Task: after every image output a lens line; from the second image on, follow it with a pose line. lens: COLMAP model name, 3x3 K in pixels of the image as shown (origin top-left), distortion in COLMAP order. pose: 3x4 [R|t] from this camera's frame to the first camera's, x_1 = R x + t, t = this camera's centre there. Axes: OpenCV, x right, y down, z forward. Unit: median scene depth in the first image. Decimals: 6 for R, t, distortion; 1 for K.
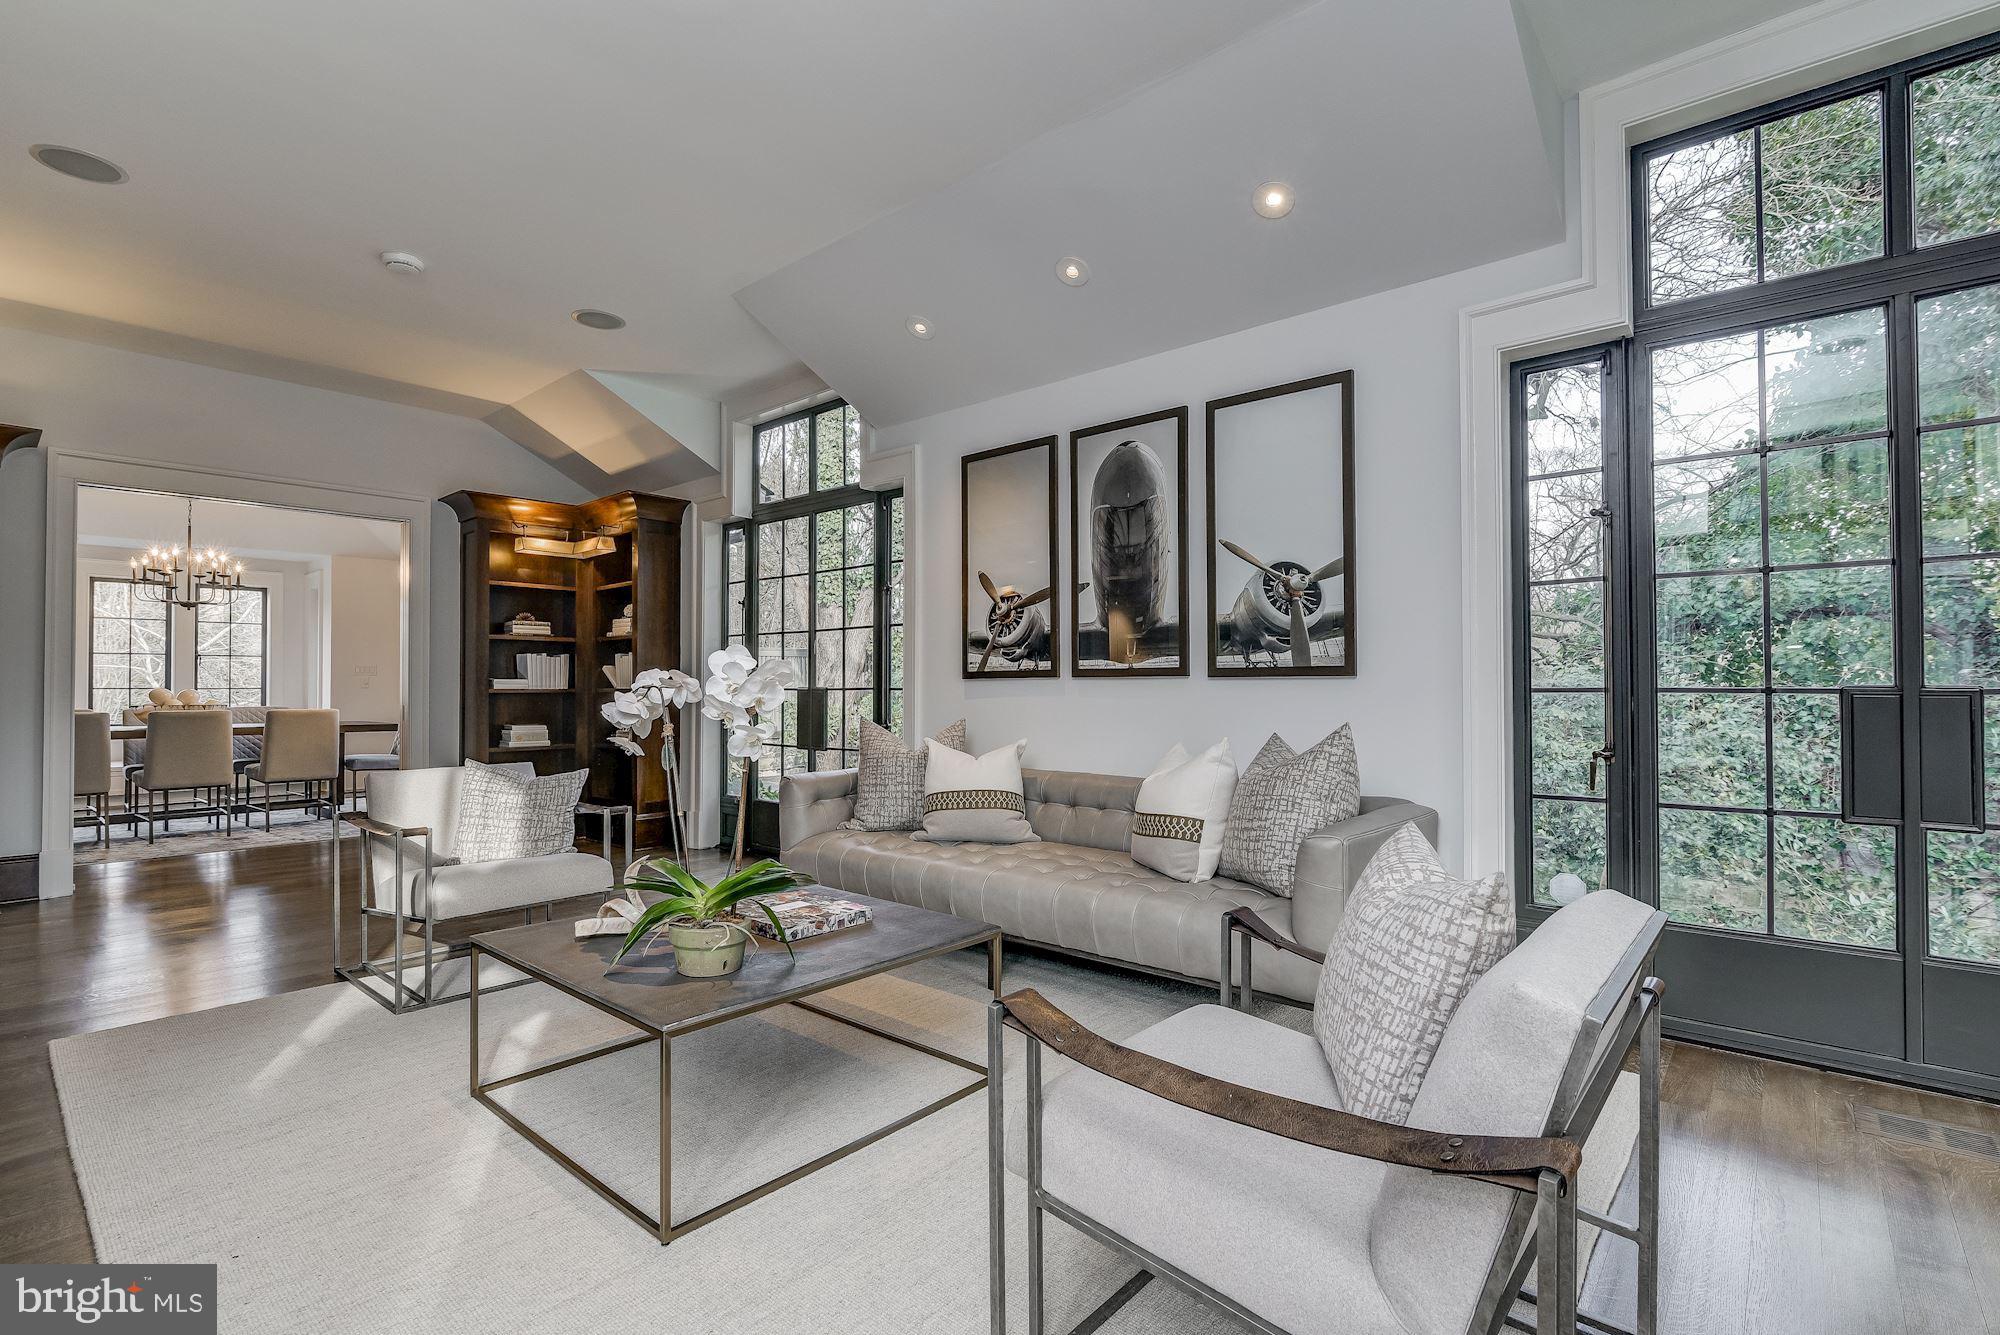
lens RADIAL K [[919.4, 0, 1004.8], [0, 919.4, 668.4], [0, 0, 1]] dist [-0.004524, 0.000192]
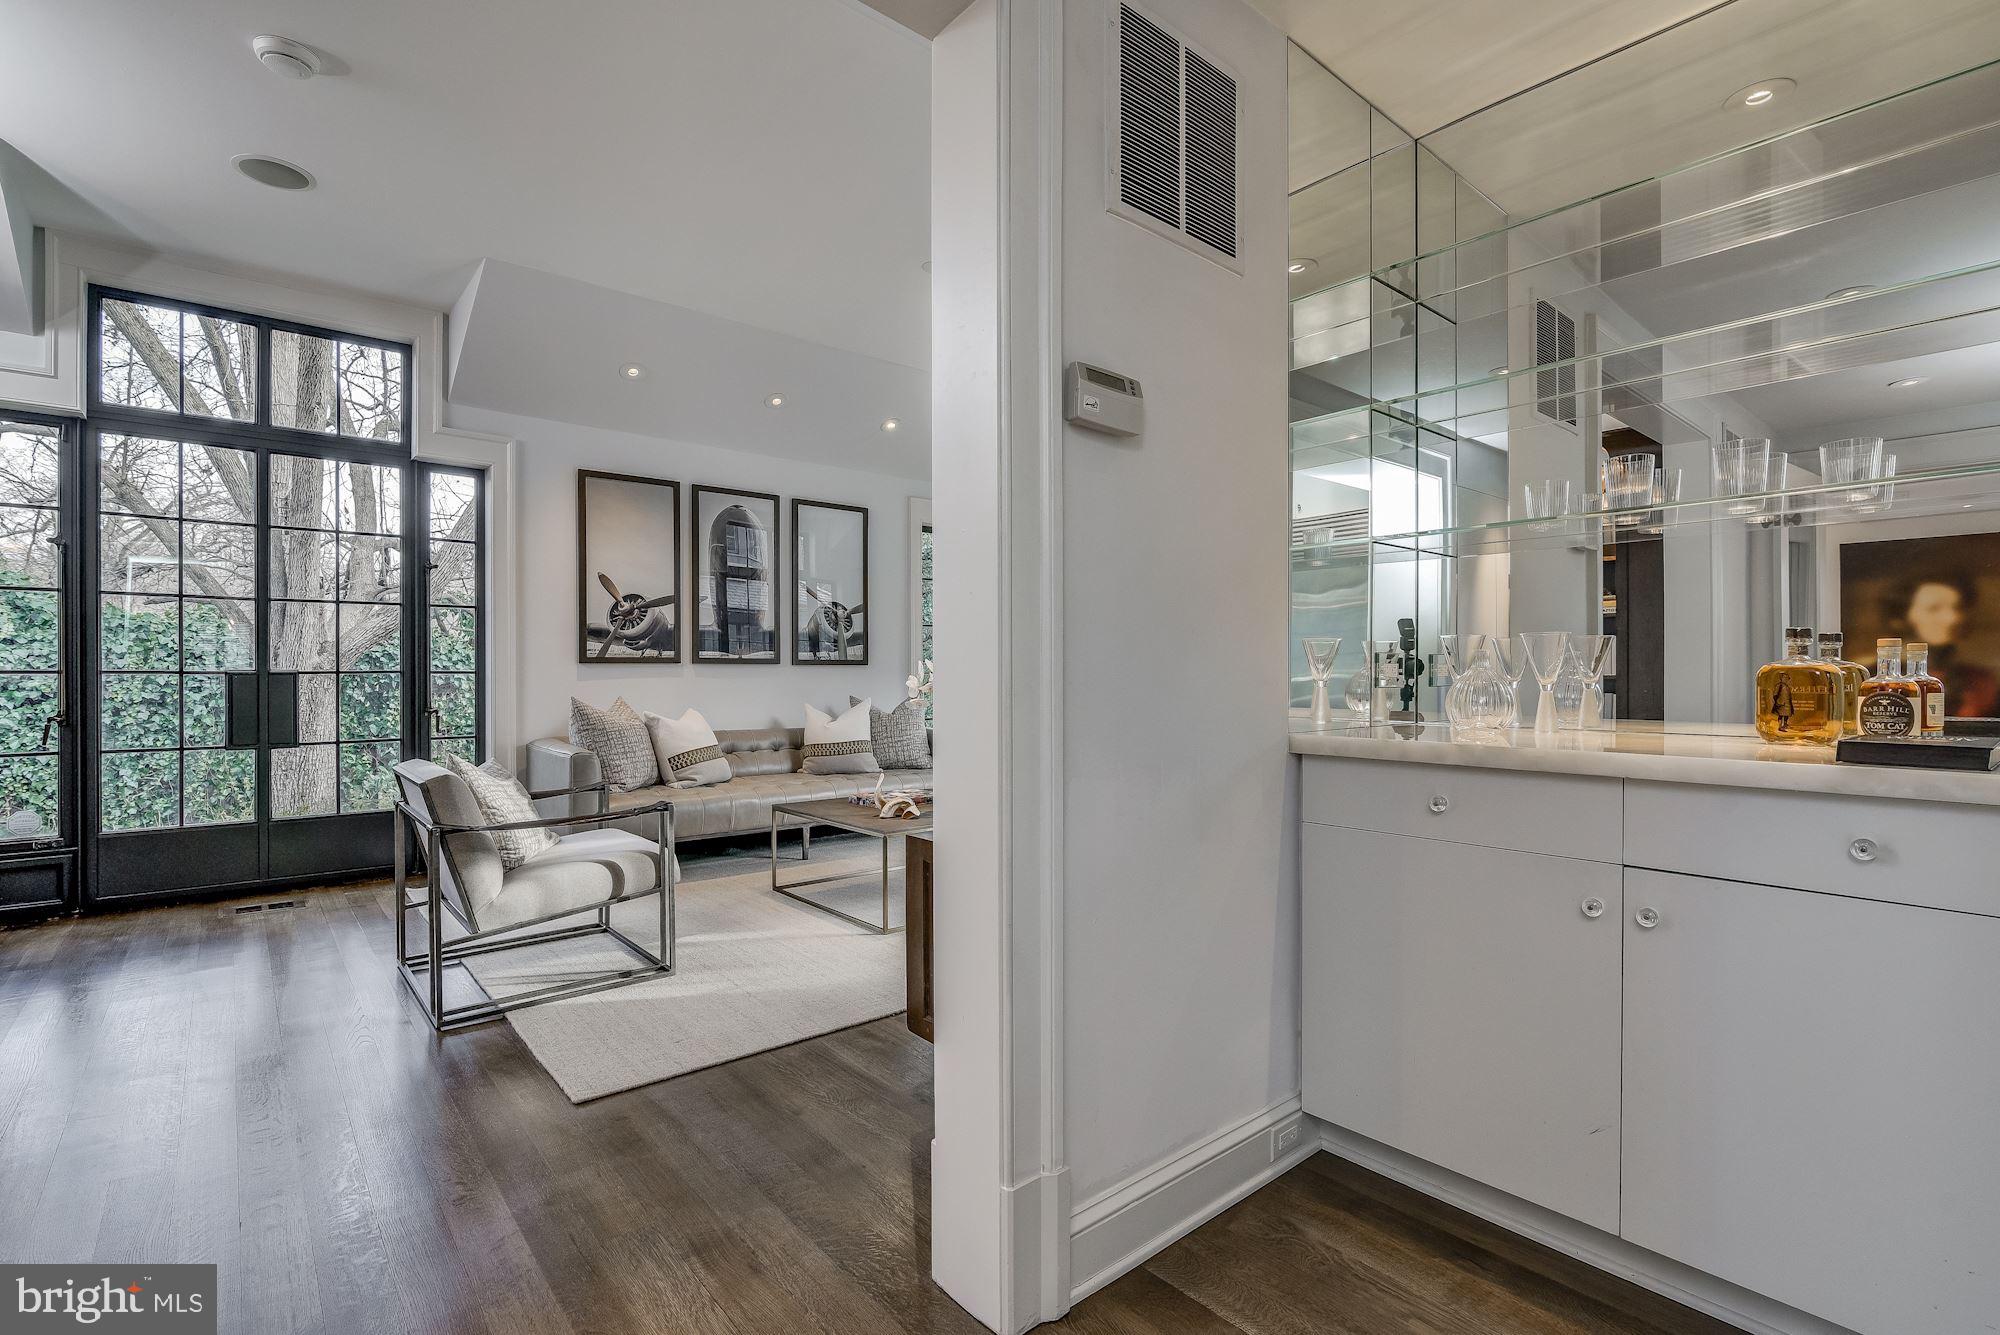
lens RADIAL K [[919.4, 0, 1004.8], [0, 919.4, 668.4], [0, 0, 1]] dist [-0.004524, 0.000192]
pose [[0.159405, 0.003770, 0.987206, -1.186226], [-0.022290, 0.999752, -0.000219, 0.006666], [-0.986962, -0.021970, 0.159449, 0.314439]]
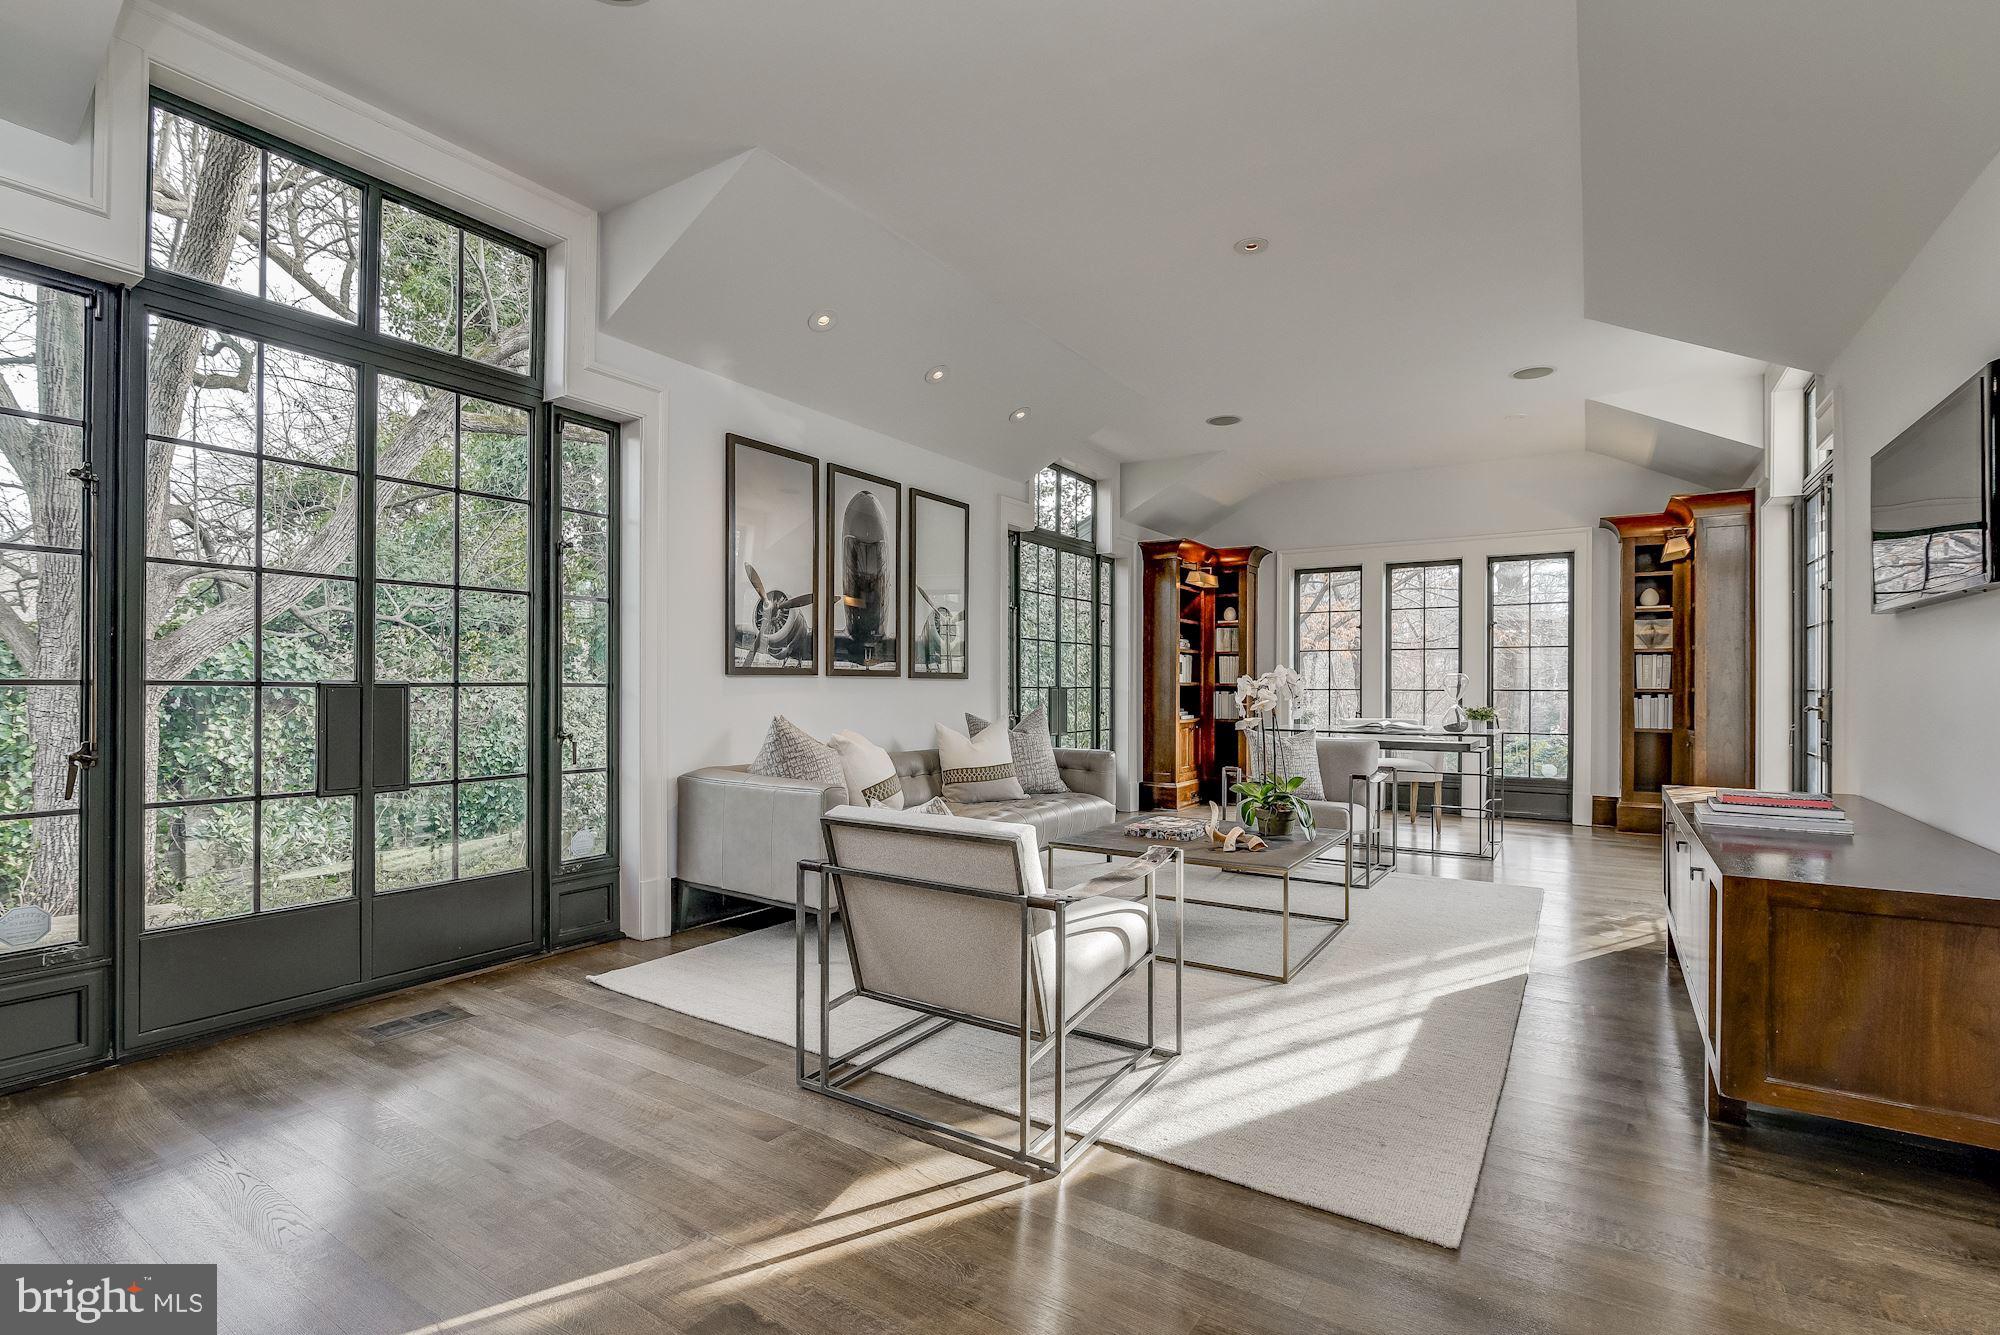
lens RADIAL K [[919.4, 0, 1004.8], [0, 919.4, 668.4], [0, 0, 1]] dist [-0.004524, 0.000192]
pose [[-0.129764, 0.018949, 0.991364, -1.080088], [-0.027546, 0.999363, -0.022707, 0.020188], [-0.991162, -0.030254, -0.129160, 0.911469]]
